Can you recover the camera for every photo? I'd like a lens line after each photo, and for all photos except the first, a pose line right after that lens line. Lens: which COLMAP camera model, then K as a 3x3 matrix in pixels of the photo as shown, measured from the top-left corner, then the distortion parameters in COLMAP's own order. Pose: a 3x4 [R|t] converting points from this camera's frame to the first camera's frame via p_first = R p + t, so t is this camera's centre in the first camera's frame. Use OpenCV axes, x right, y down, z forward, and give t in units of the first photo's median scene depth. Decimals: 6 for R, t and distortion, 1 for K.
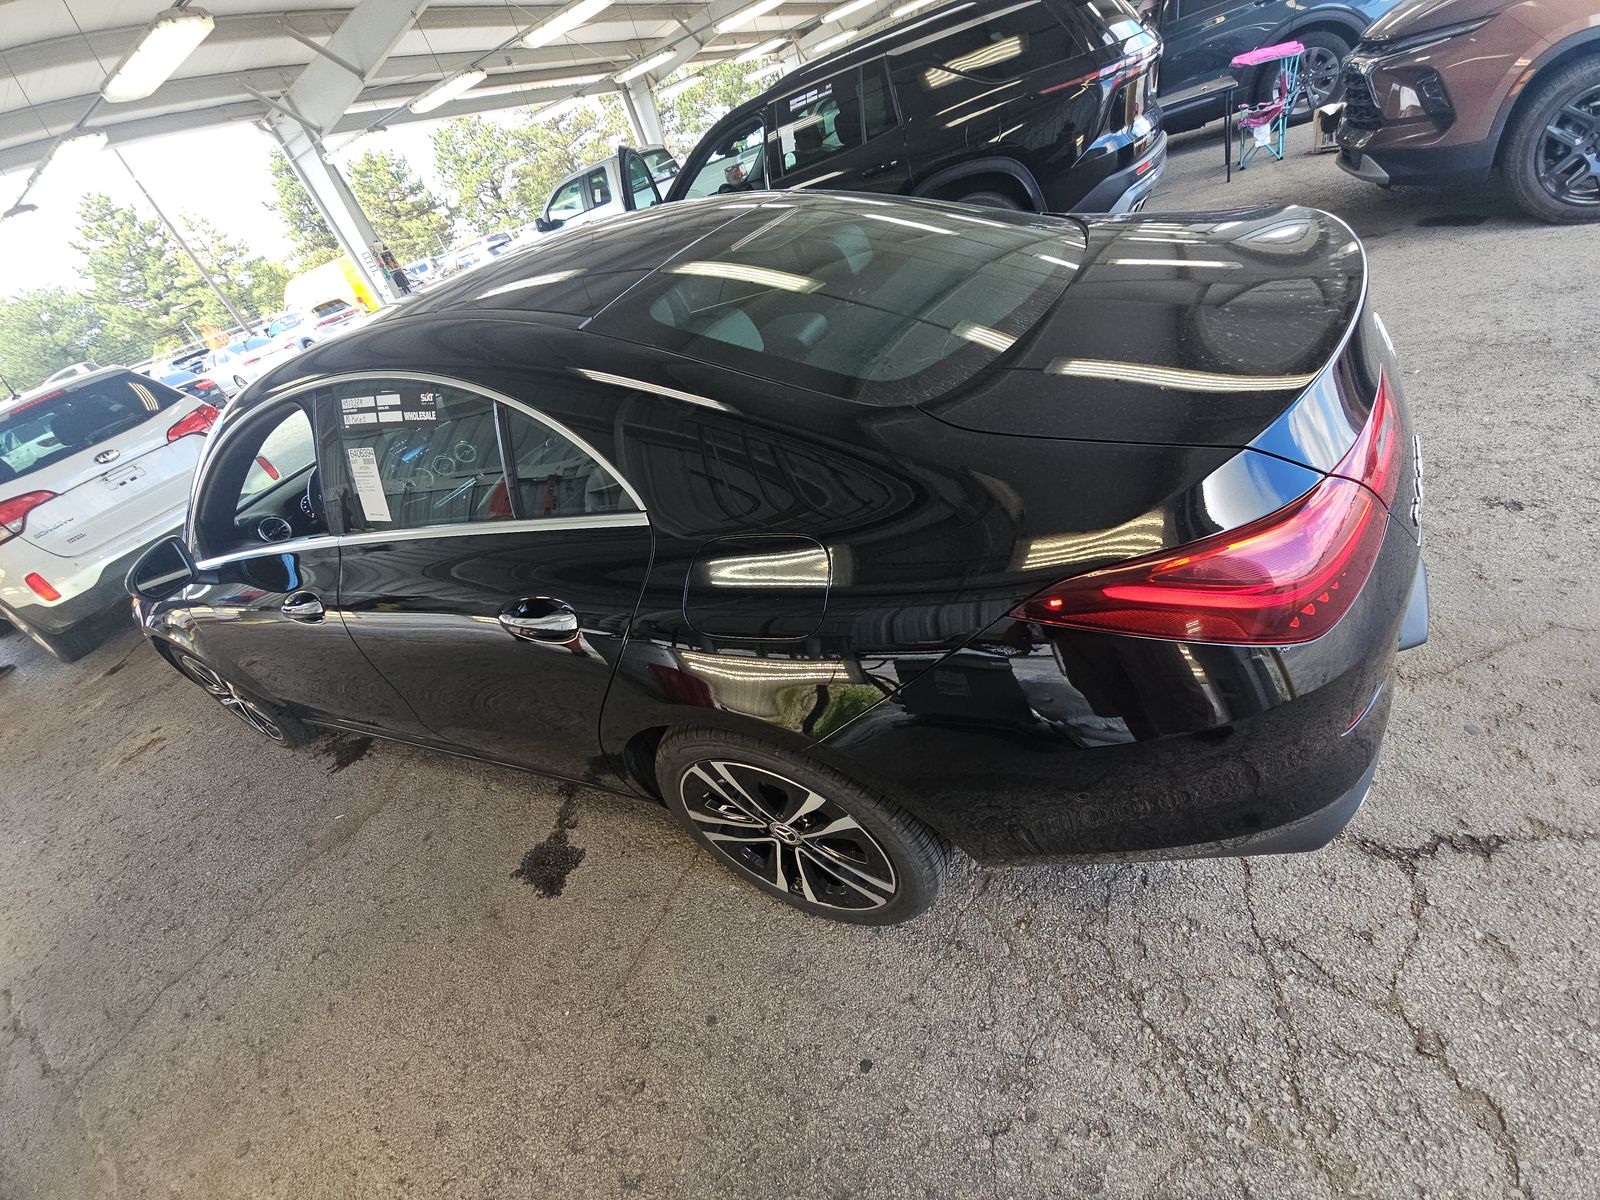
lens RADIAL K [[656.9, 0, 807.0], [0, 656.9, 606.5], [0, 0, 1]] dist [0.007076, -0.006399]
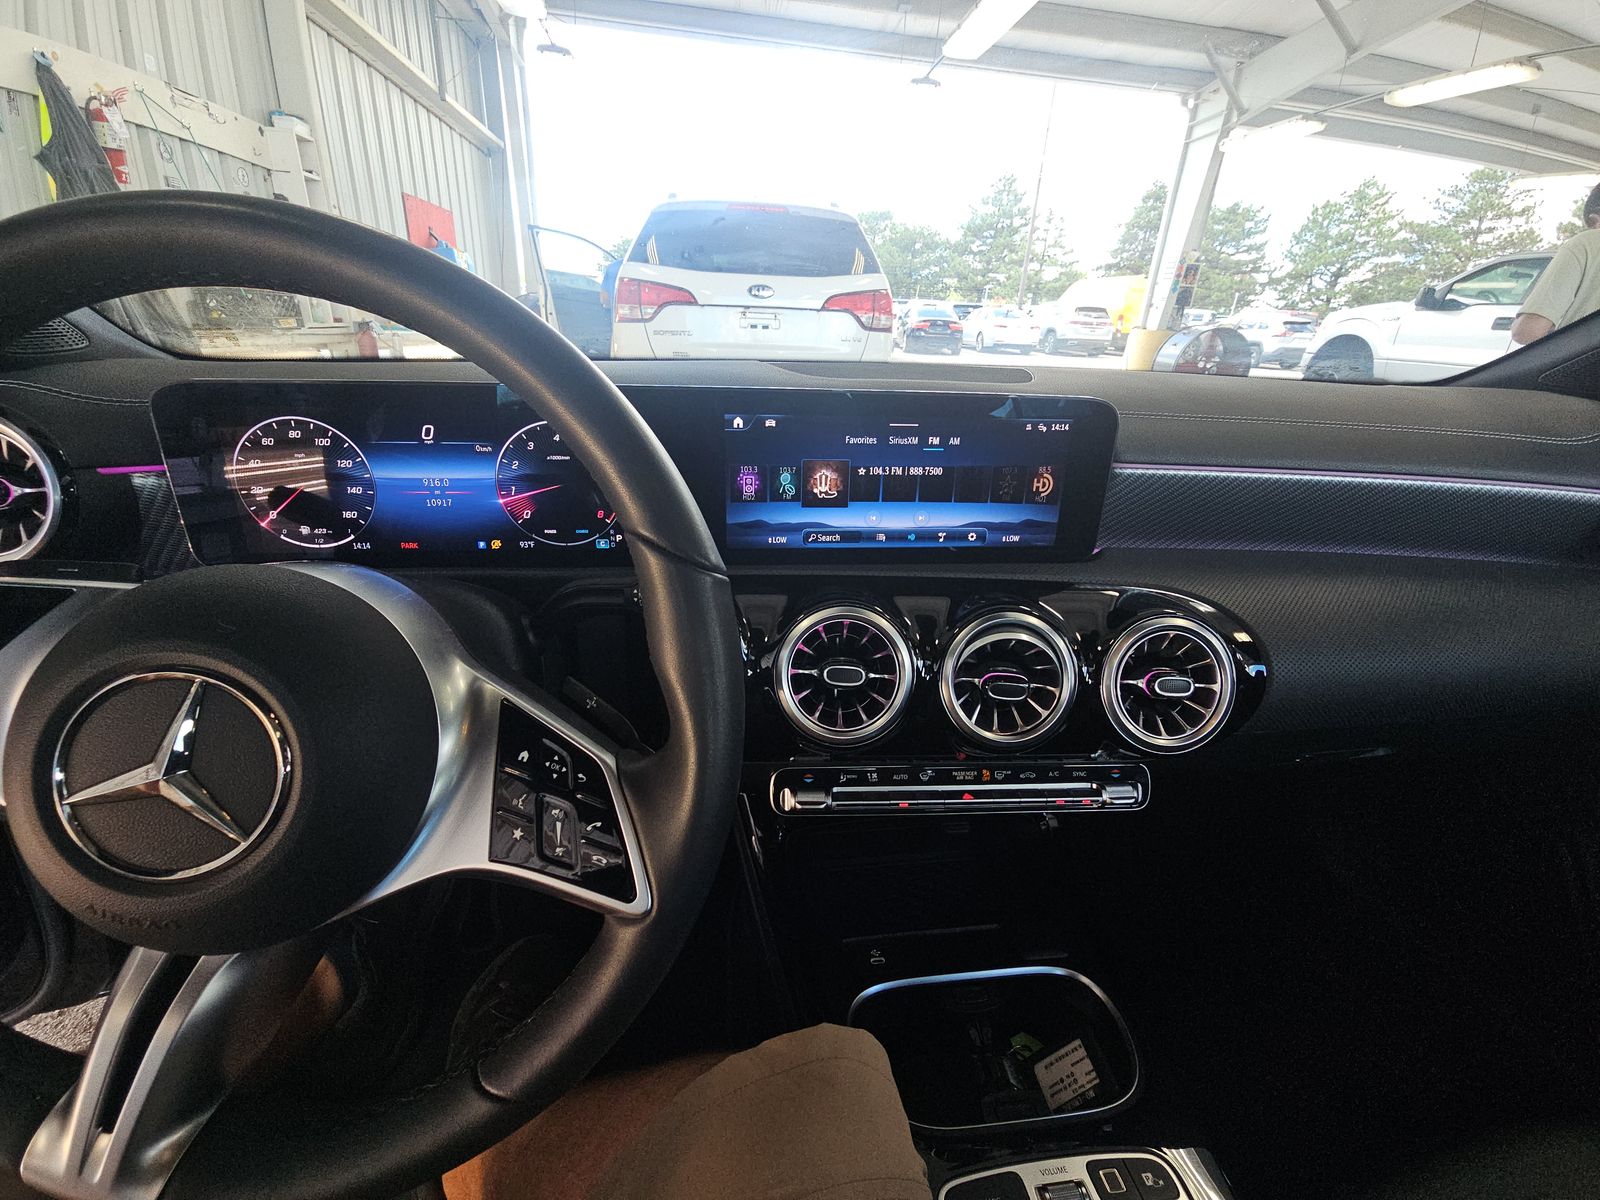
lens RADIAL K [[656.9, 0, 790.8], [0, 656.9, 599.1], [0, 0, 1]] dist [0.007076, -0.006399]
pose [[0.494478, 0.612283, -0.616929, -0.130165], [-0.656894, 0.728048, 0.196054, -0.058812], [0.569194, 0.308312, 0.762208, 0.224293]]
